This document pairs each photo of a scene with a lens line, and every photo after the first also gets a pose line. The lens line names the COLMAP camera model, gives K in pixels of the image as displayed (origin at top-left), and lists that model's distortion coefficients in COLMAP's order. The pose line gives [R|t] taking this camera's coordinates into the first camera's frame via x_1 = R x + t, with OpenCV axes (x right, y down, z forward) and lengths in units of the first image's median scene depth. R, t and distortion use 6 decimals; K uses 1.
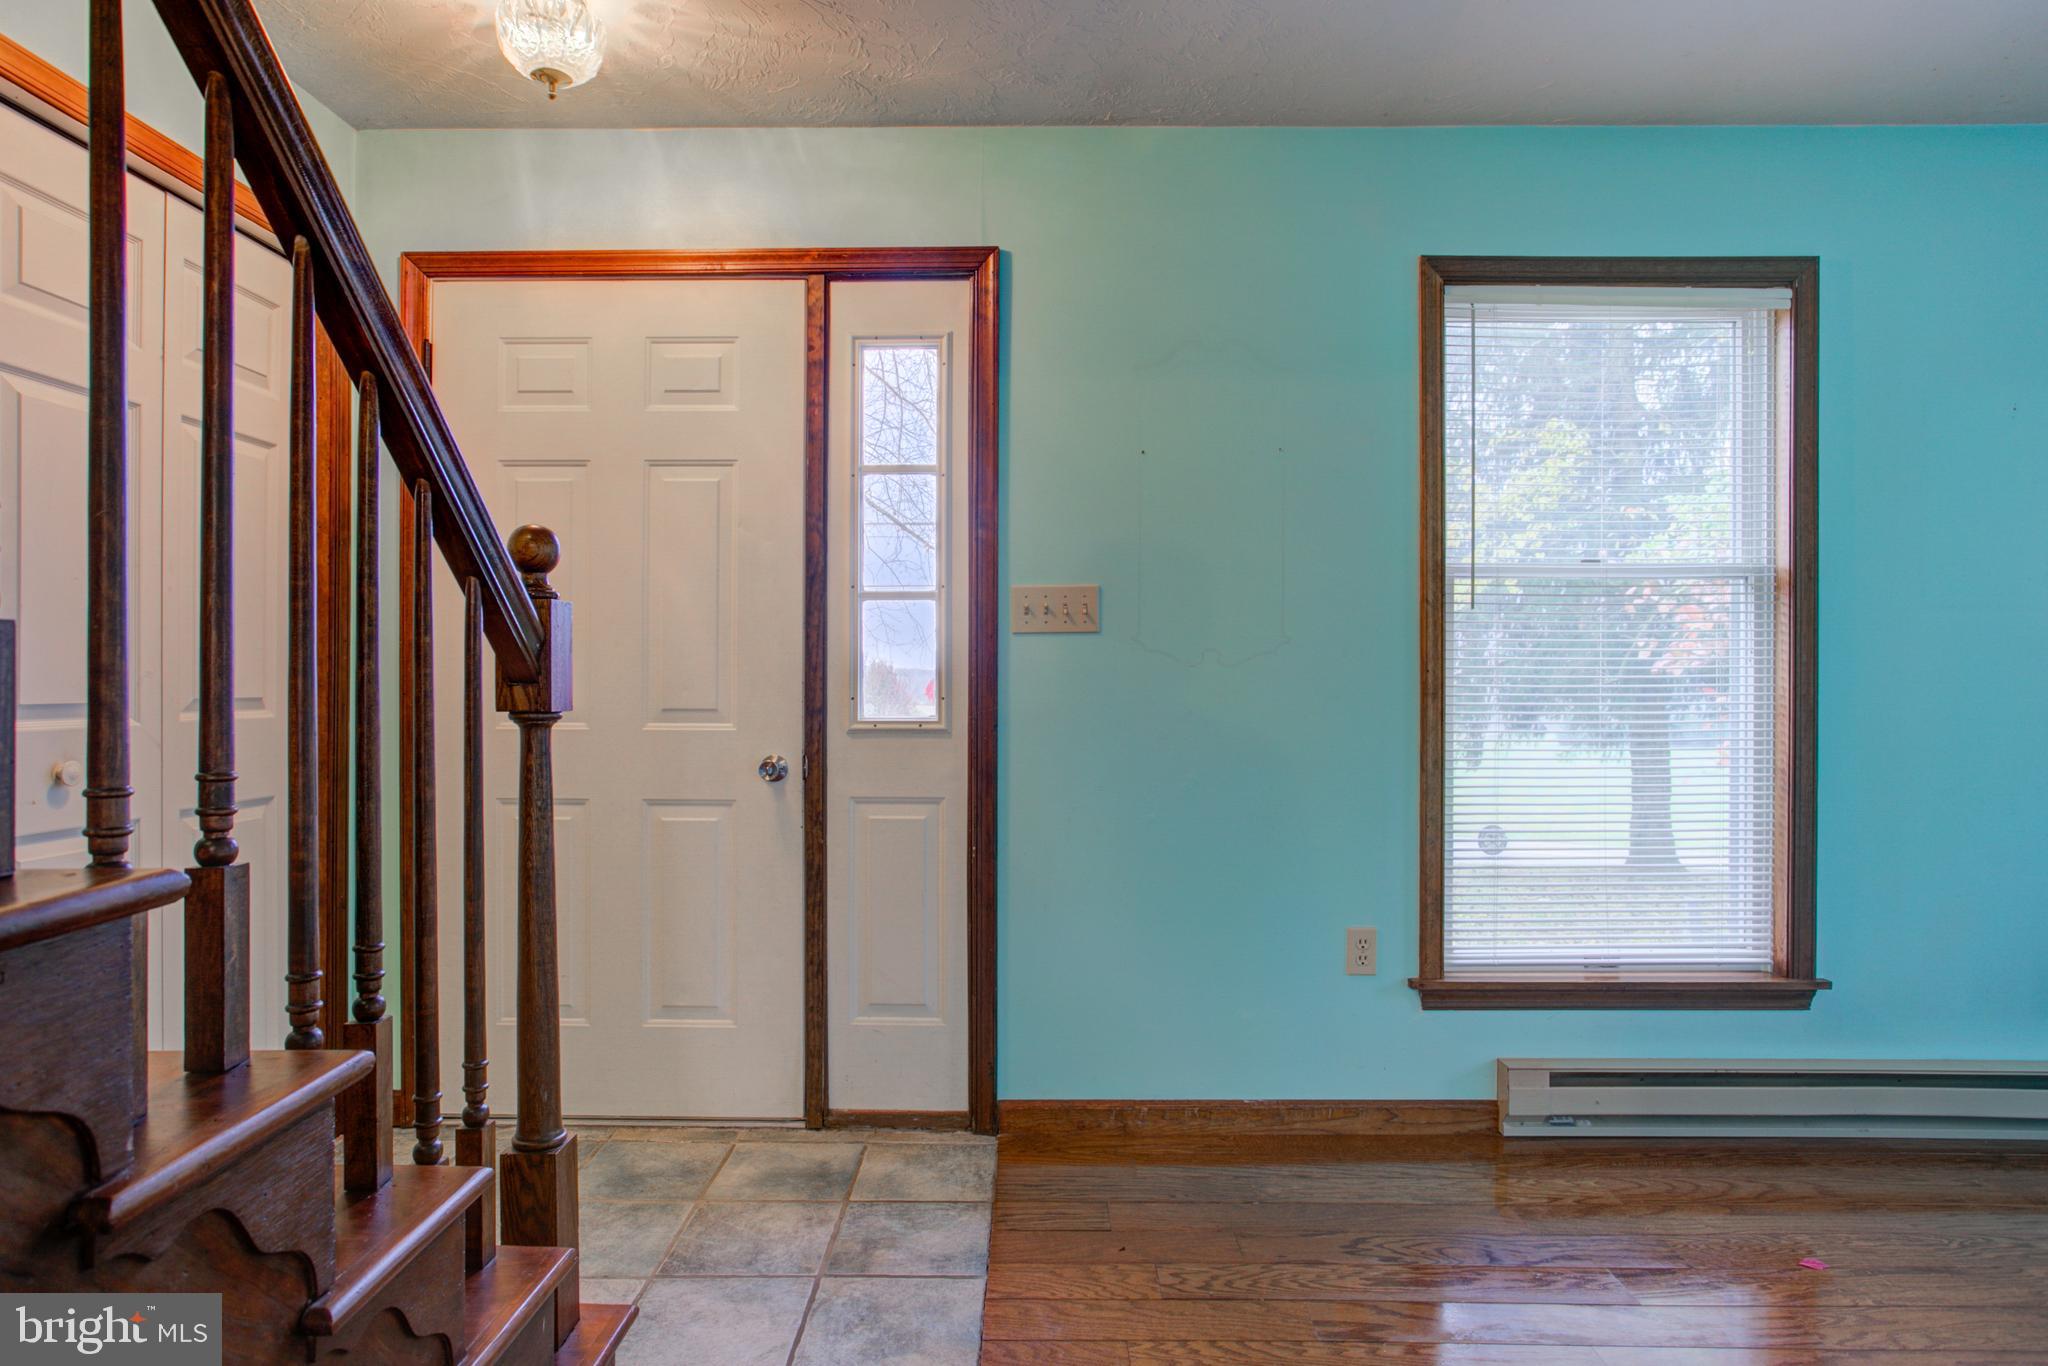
lens RADIAL K [[1169.2, 0, 1024.0], [0, 1169.2, 683.0], [0, 0, 1]] dist [-0.012021, 0.000174]
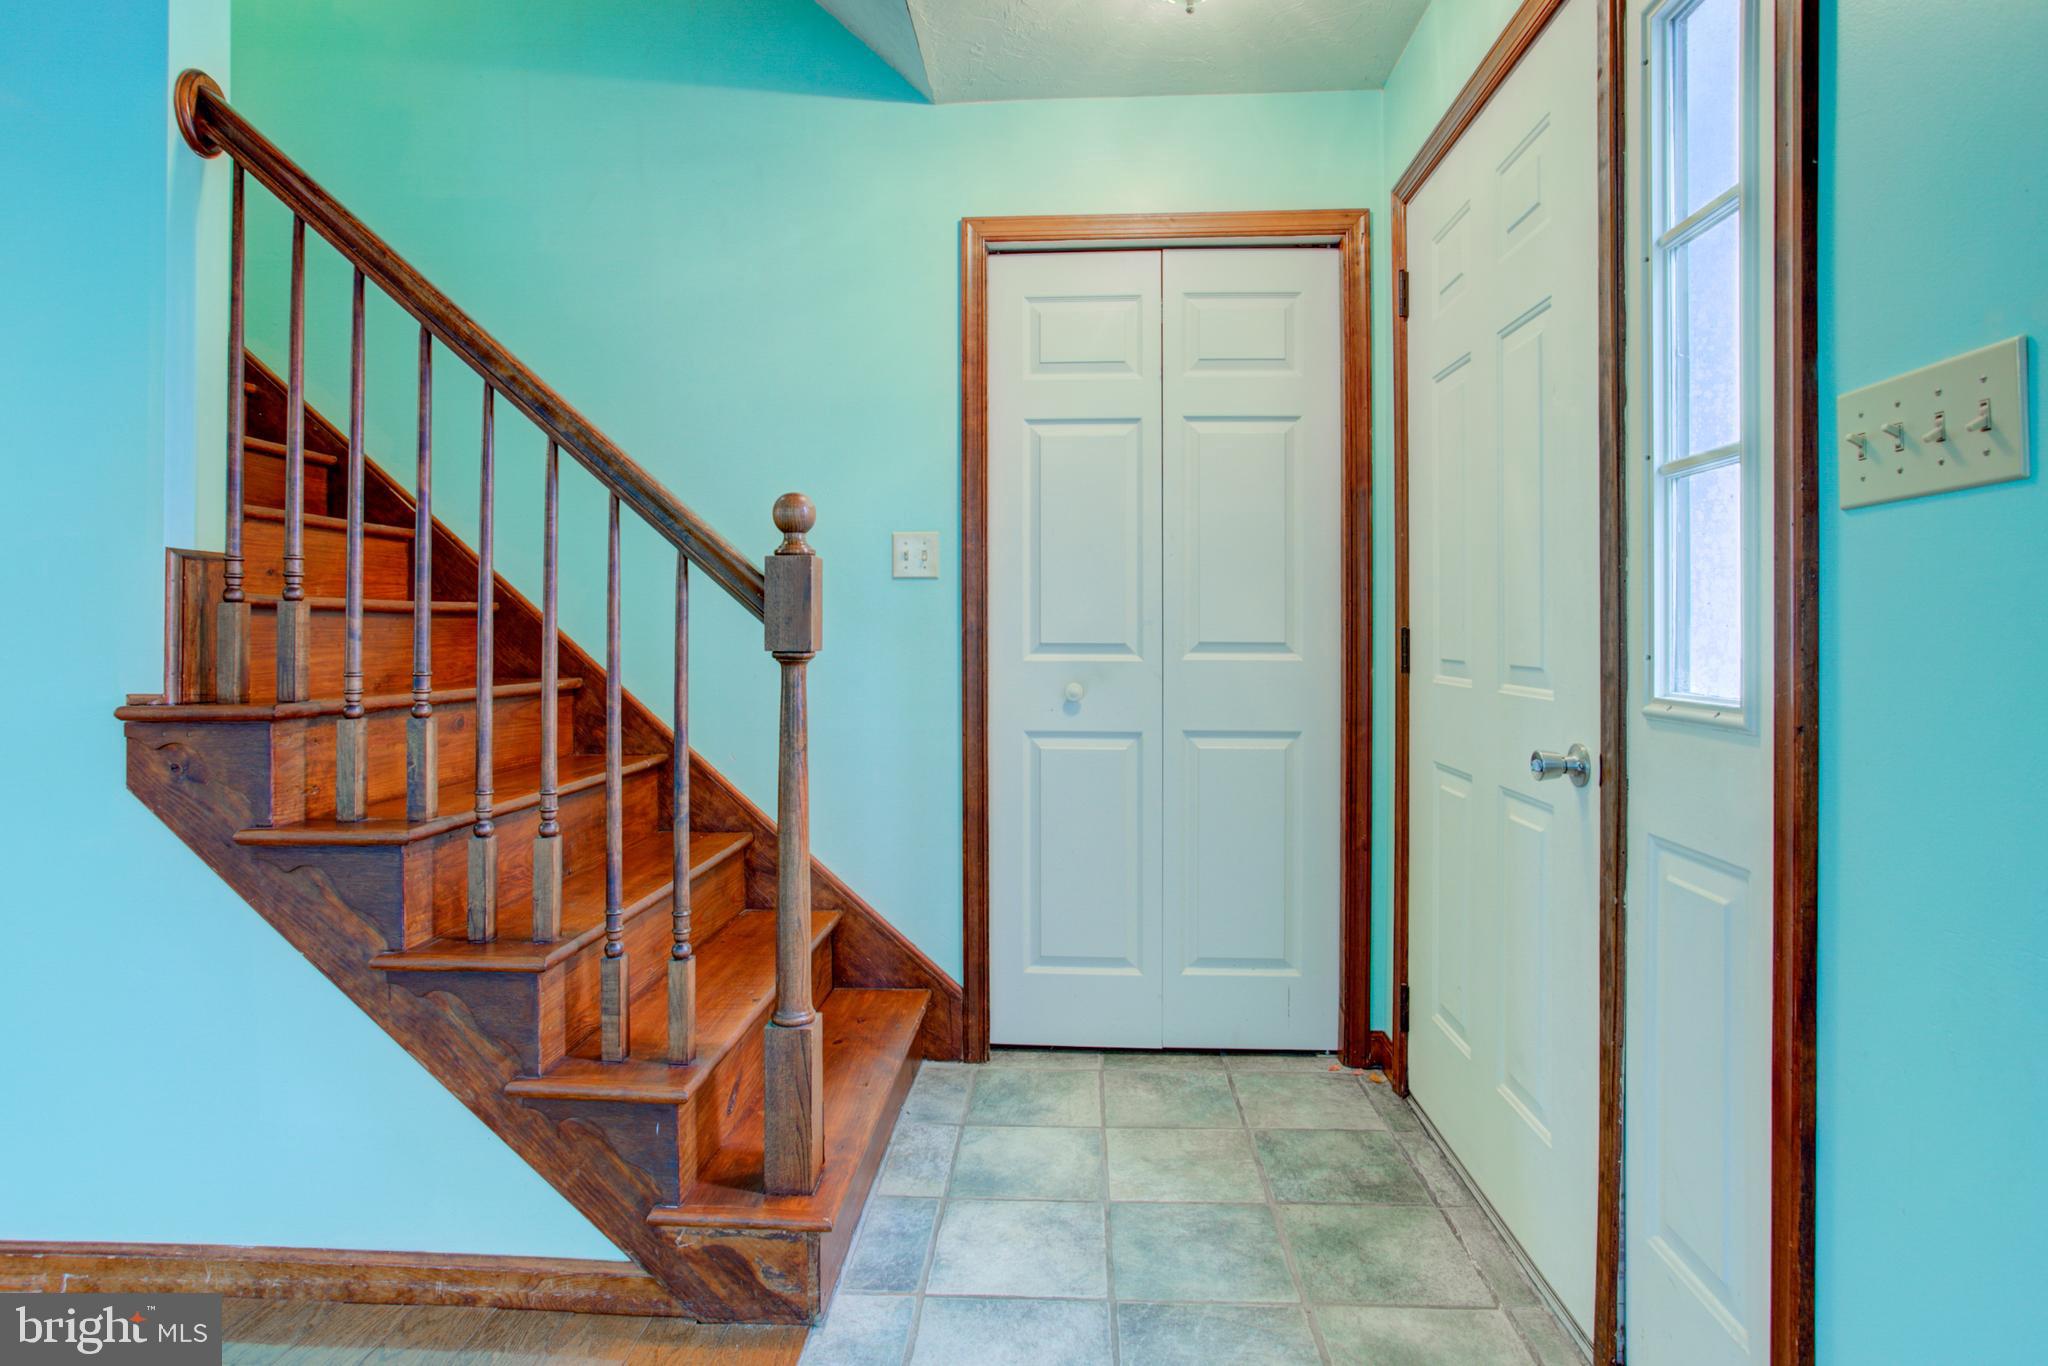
lens RADIAL K [[1087.0, 0, 1017.1], [0, 1087.0, 616.4], [0, 0, 1]] dist [-0.055410, 0.031703]
pose [[-0.050689, -0.012762, -0.998633, 0.377803], [-0.002981, 0.999916, -0.012627, 0.001324], [0.998710, 0.002337, -0.050723, 0.730582]]
